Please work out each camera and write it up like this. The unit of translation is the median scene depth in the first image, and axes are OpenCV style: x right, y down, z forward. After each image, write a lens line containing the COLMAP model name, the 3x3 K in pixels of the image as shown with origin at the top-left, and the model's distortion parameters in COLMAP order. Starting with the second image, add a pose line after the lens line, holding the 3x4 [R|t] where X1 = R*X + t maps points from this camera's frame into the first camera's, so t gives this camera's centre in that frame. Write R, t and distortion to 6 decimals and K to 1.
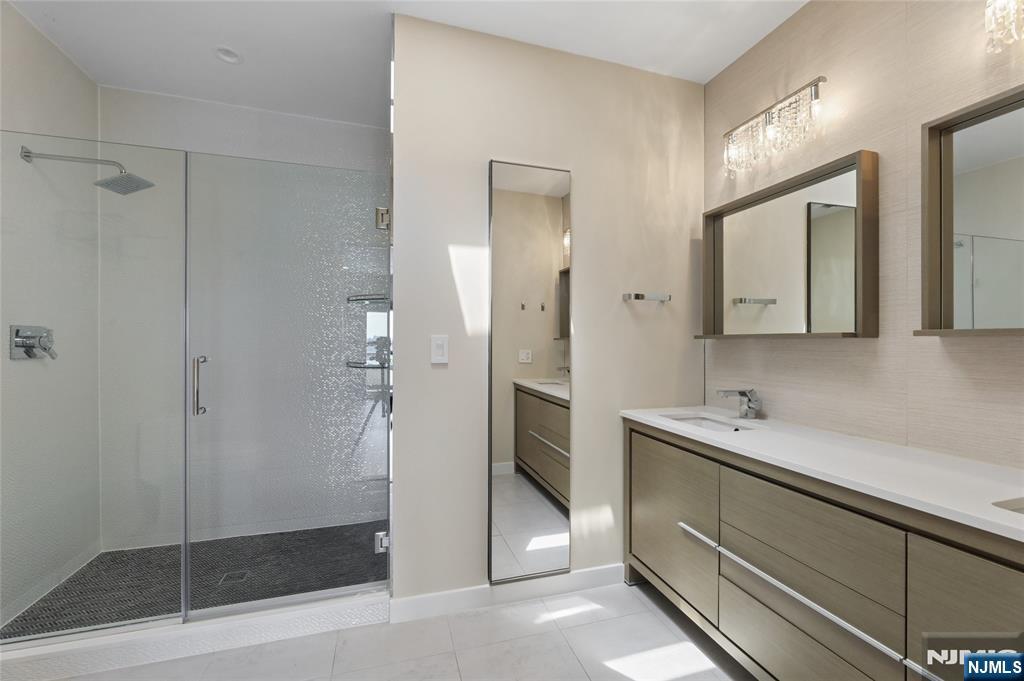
lens RADIAL K [[419.2, 0, 509.8], [0, 419.2, 338.9], [0, 0, 1]] dist [-0.004905, 0.003123]
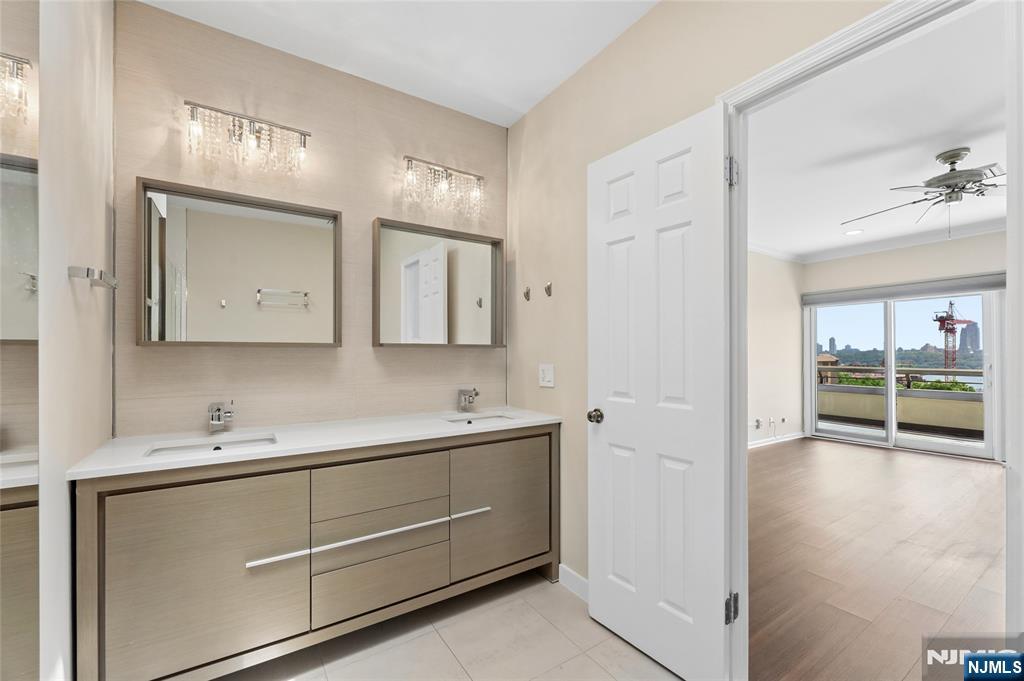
lens RADIAL K [[419.2, 0, 504.3], [0, 419.2, 349.8], [0, 0, 1]] dist [-0.004905, 0.003123]
pose [[-0.278315, 0.005112, 0.960476, -0.547719], [-0.006947, 0.999949, -0.007335, 0.009686], [-0.960465, -0.008714, -0.278265, 0.737490]]
